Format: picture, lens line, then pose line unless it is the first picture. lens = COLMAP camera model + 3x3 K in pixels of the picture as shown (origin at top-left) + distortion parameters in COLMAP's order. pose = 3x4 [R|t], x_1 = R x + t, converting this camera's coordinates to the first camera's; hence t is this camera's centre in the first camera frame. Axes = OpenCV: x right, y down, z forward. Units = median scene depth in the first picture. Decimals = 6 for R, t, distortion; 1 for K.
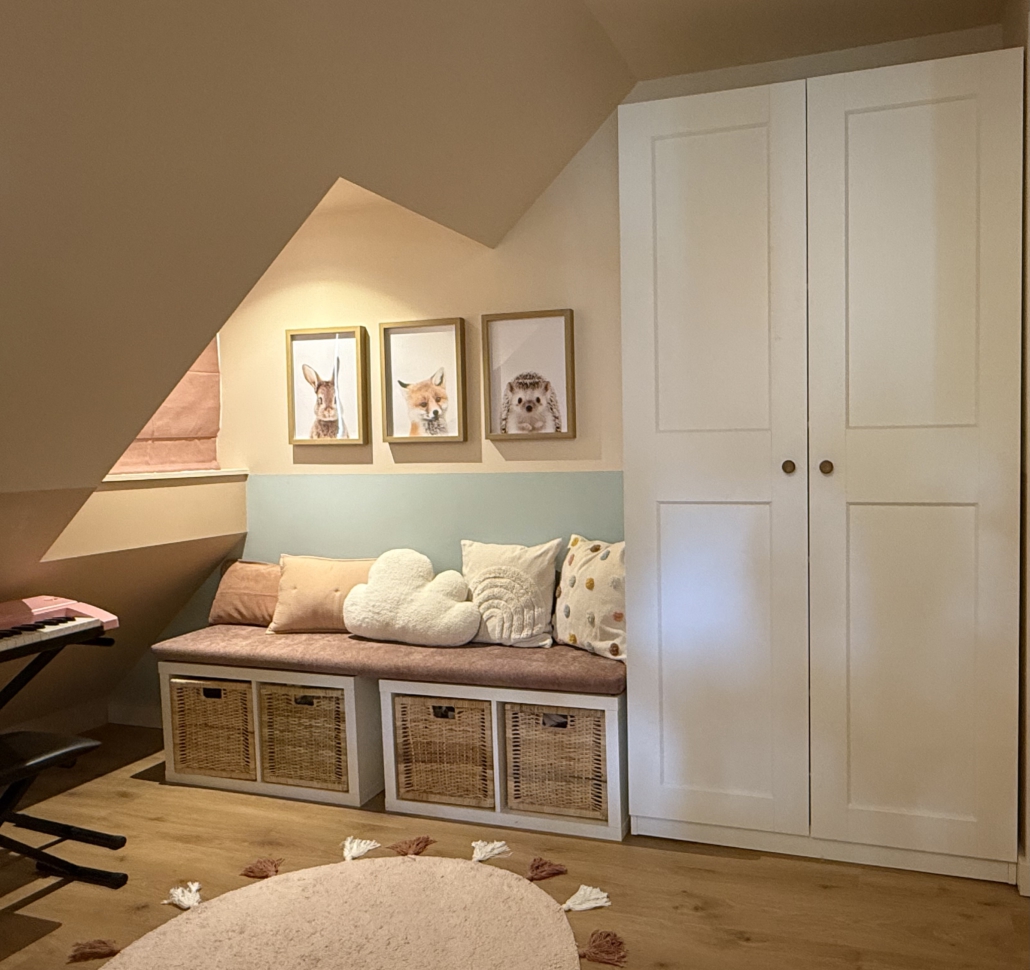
lens RADIAL K [[979.0, 0, 515.0], [0, 979.0, 485.0], [0, 0, 1]] dist [0.014722, 0.007916]
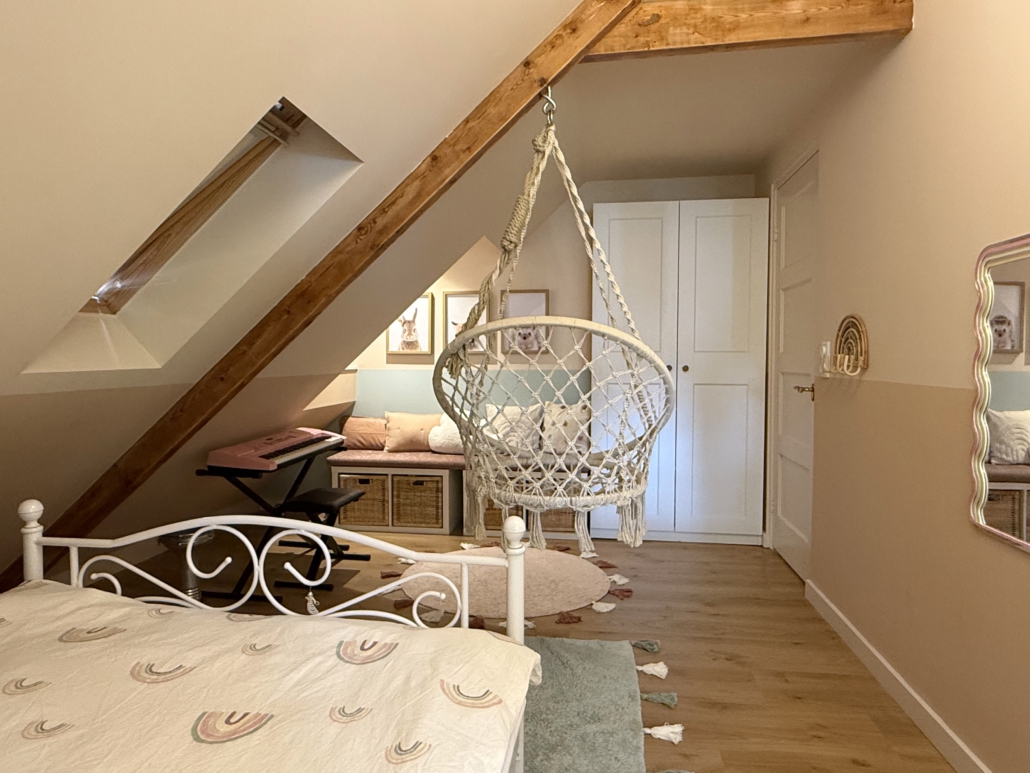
lens RADIAL K [[640.2, 0, 515.0], [0, 640.2, 386.5], [0, 0, 1]] dist [-0.001294, -0.000130]
pose [[0.984744, 0.013072, 0.173518, -0.237829], [-0.013579, 0.999906, 0.001734, 0.019201], [-0.173480, -0.004064, 0.984829, -0.290142]]
